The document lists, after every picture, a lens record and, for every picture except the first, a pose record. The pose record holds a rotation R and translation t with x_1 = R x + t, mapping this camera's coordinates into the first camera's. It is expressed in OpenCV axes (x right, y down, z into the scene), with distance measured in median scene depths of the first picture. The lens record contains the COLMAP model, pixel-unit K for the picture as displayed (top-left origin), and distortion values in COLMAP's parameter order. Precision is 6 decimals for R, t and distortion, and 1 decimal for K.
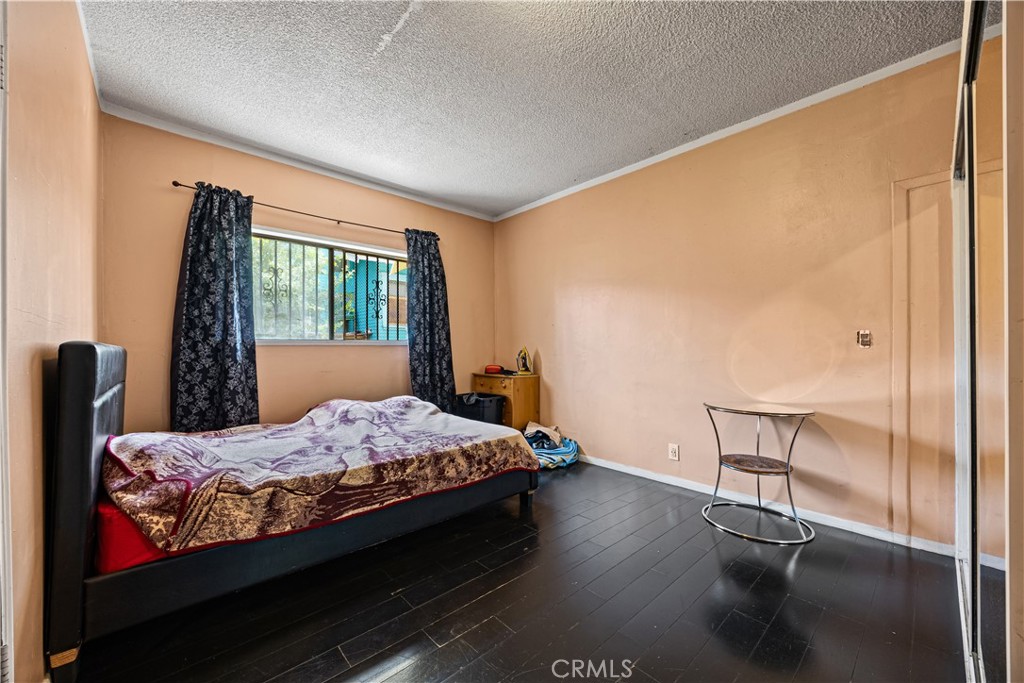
lens RADIAL K [[389.0, 0, 515.9], [0, 389.0, 347.6], [0, 0, 1]] dist [-0.005633, 0.000502]
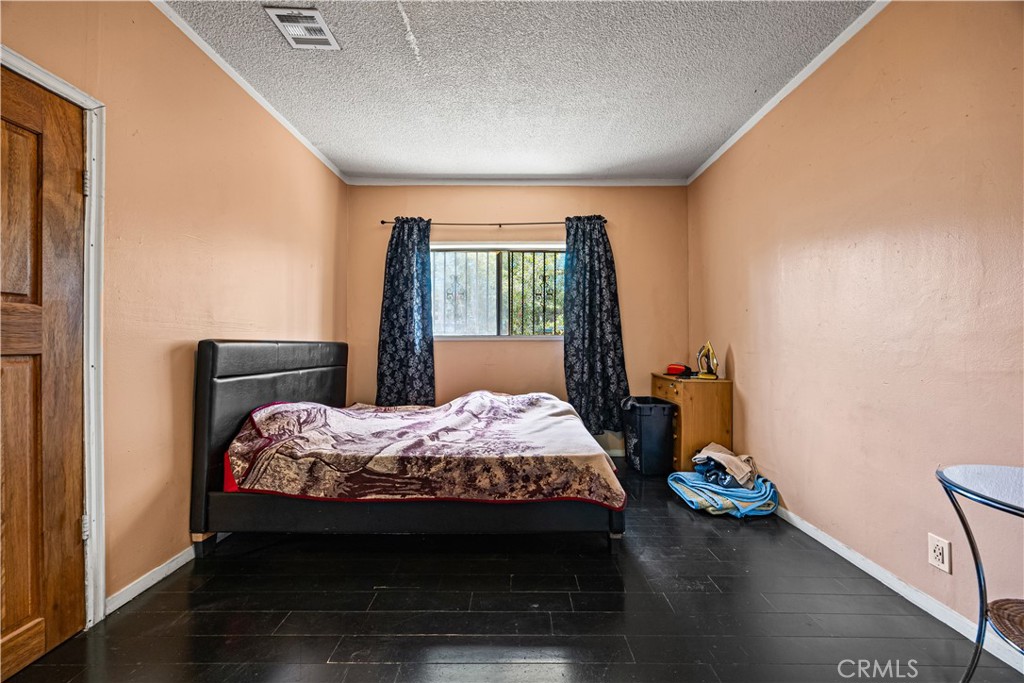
lens RADIAL K [[389.0, 0, 513.8], [0, 389.0, 340.5], [0, 0, 1]] dist [-0.005633, 0.000502]
pose [[0.739288, -0.003951, -0.673378, 0.341494], [0.001009, 0.999988, -0.004759, -0.000465], [0.673389, 0.002838, 0.739283, 0.270757]]
